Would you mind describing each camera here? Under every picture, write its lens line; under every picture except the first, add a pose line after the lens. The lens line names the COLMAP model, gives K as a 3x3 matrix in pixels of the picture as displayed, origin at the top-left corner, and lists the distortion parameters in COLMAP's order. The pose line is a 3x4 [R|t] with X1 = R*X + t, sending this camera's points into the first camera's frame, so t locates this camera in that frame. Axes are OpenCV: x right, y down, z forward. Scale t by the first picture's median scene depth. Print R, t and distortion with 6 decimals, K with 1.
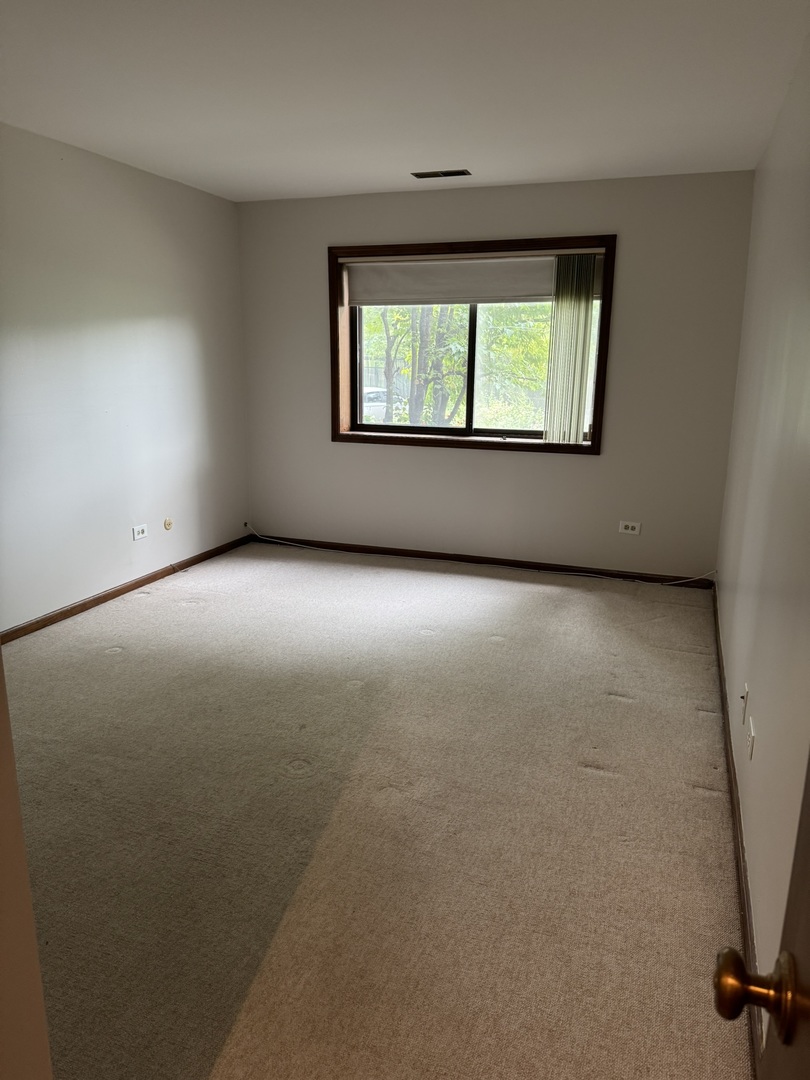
lens RADIAL K [[766.5, 0, 405.2], [0, 766.5, 541.4], [0, 0, 1]] dist [0.022443, -0.031016]
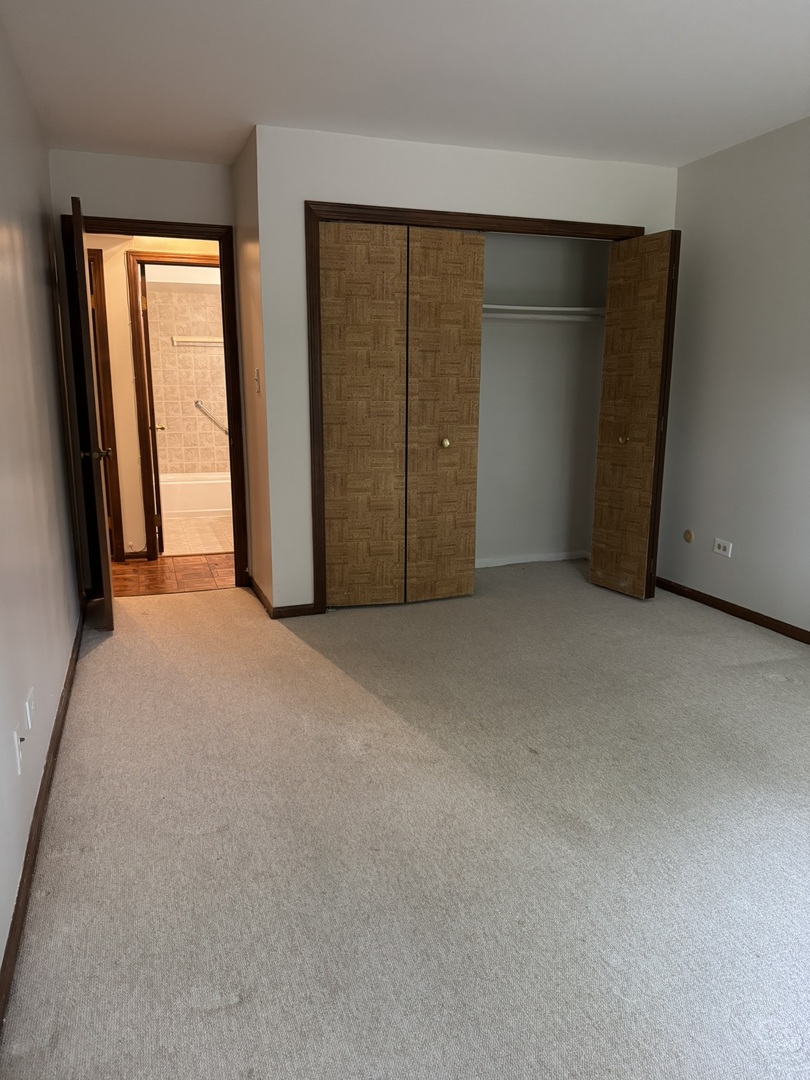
lens RADIAL K [[766.5, 0, 406.2], [0, 766.5, 545.2], [0, 0, 1]] dist [0.022443, -0.031016]
pose [[-0.775535, 0.119423, -0.619907, 0.642006], [-0.159302, 0.913148, 0.375210, -0.364201], [0.610876, 0.389741, -0.689154, 1.833673]]
